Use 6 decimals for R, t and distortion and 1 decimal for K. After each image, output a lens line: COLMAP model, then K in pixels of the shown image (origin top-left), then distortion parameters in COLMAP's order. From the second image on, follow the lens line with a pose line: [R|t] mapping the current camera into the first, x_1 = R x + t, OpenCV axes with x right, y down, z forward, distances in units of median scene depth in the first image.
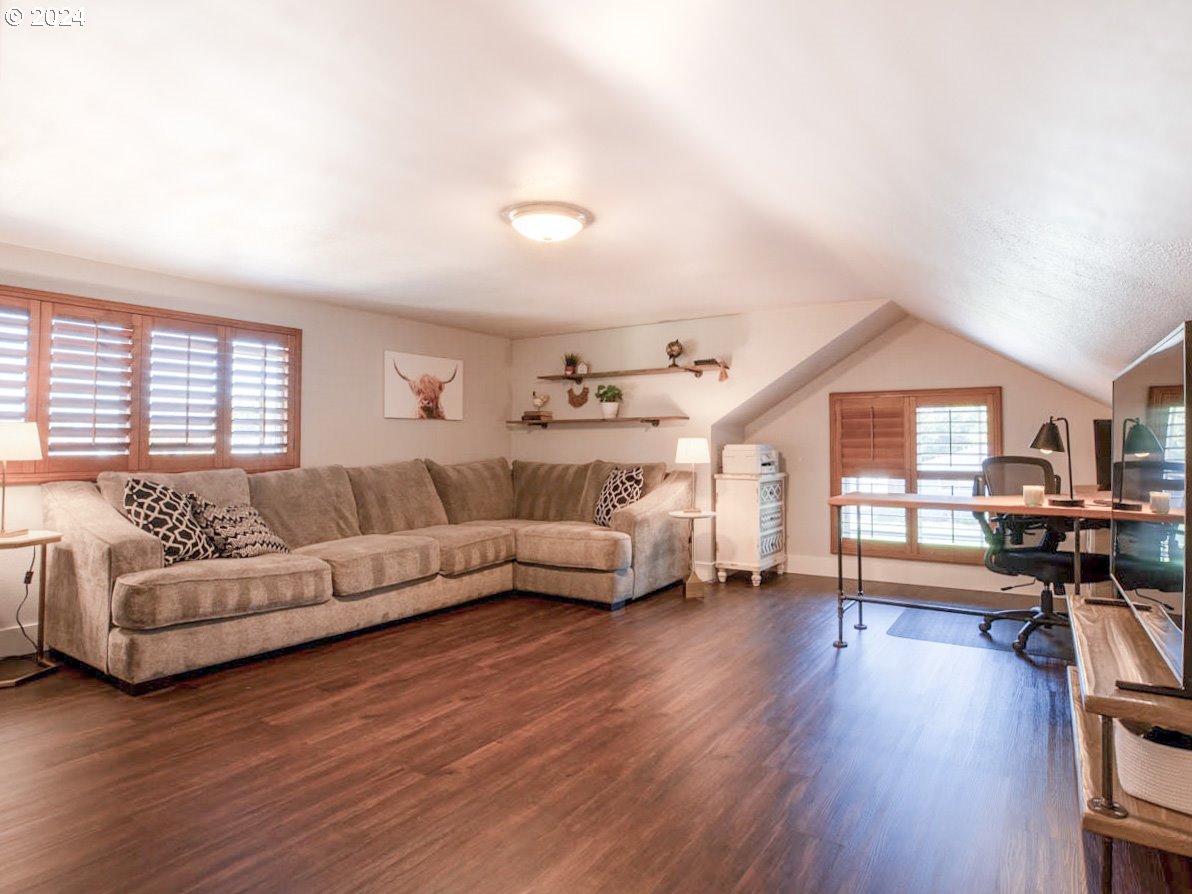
lens RADIAL K [[663.2, 0, 596.0], [0, 663.2, 447.0], [0, 0, 1]] dist [-0.038666, -0.000017]
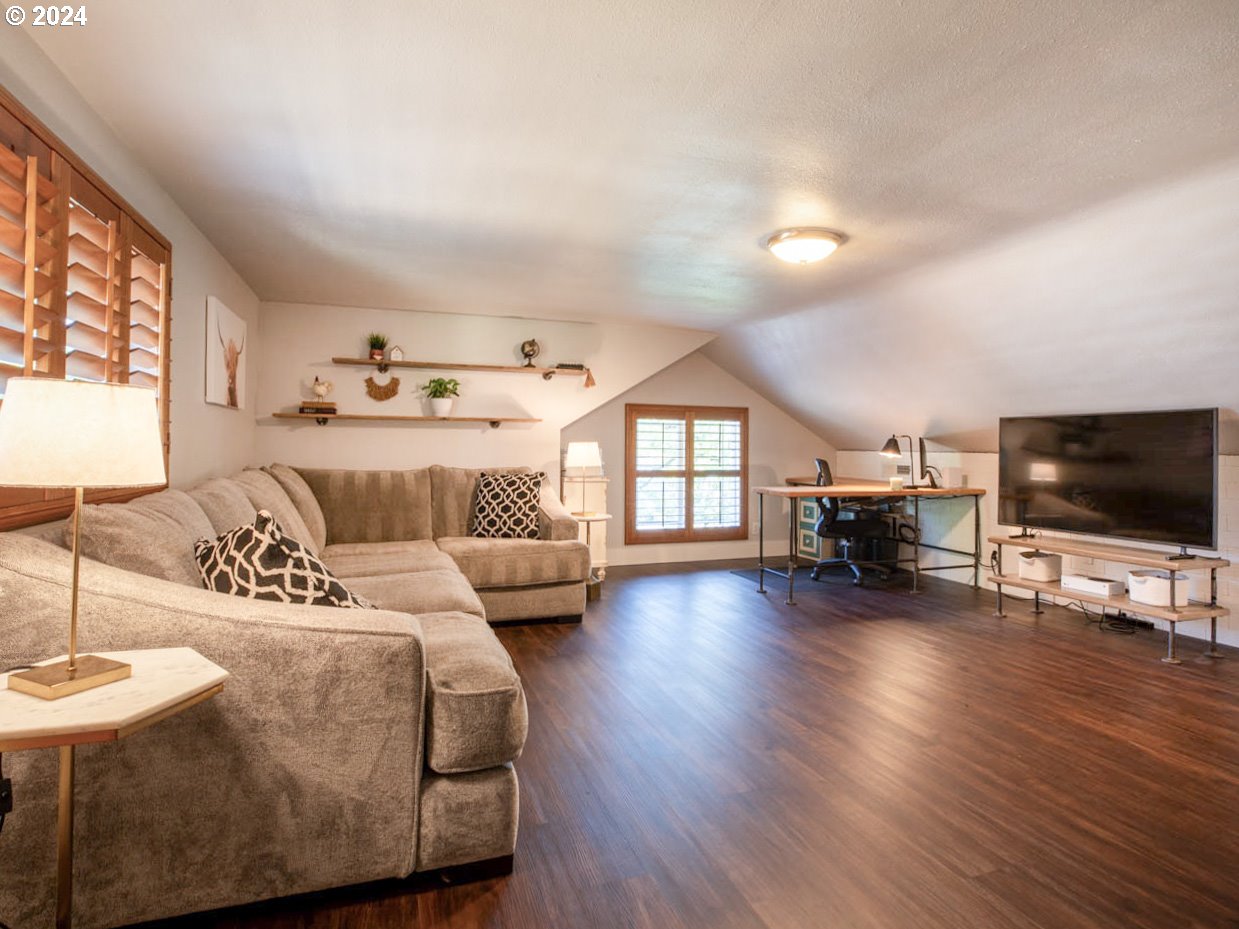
lens RADIAL K [[689.4, 0, 619.5], [0, 689.4, 464.5], [0, 0, 1]] dist [-0.038666, -0.000017]
pose [[0.607315, -0.011807, 0.794373, -0.596594], [-0.008177, 0.999744, 0.021111, -0.001882], [-0.794419, -0.019317, 0.607063, 0.286964]]
